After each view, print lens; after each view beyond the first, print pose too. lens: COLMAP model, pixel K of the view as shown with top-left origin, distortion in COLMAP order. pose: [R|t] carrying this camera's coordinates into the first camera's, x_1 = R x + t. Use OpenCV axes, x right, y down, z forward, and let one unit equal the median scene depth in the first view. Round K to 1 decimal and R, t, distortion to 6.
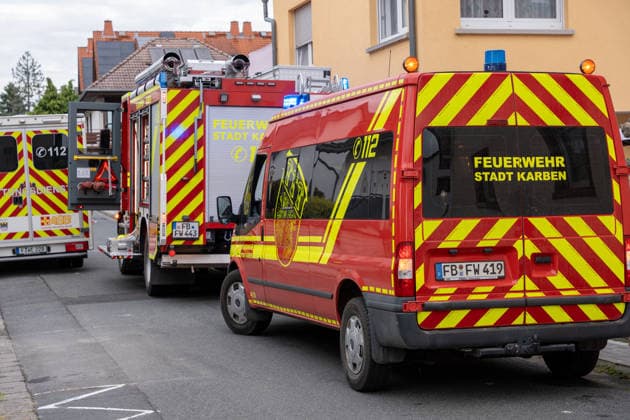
lens RADIAL K [[1206.6, 0, 315.0], [0, 1206.6, 210.0], [0, 0, 1]] dist [0.036373, 0.114984]
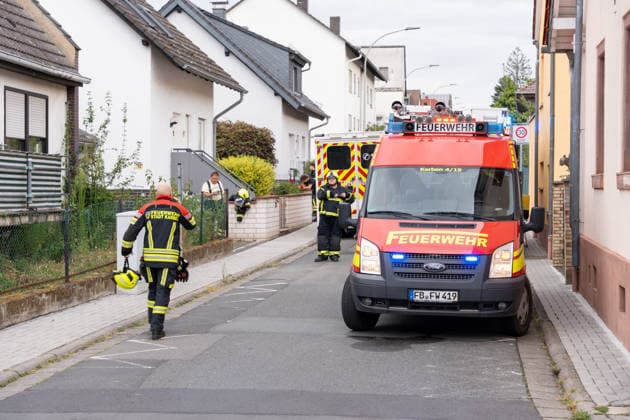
lens RADIAL K [[1206.6, 0, 315.0], [0, 1206.6, 210.0], [0, 0, 1]] dist [0.036373, 0.114984]
pose [[0.910826, 0.037471, -0.411087, 0.332448], [-0.032507, 0.999290, 0.019061, -0.008436], [0.411509, -0.003998, 0.911397, -0.384660]]
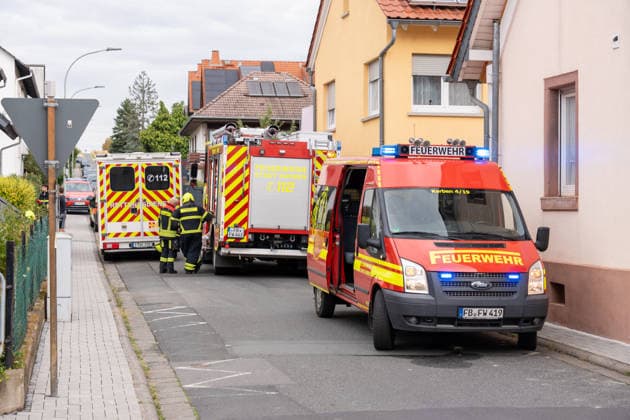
lens RADIAL K [[1206.6, 0, 315.0], [0, 1206.6, 210.0], [0, 0, 1]] dist [0.036373, 0.114984]
pose [[0.995595, 0.031856, -0.088176, 0.103083], [-0.032974, 0.999393, -0.011245, 0.000700], [0.087764, 0.014103, 0.996041, -0.443974]]
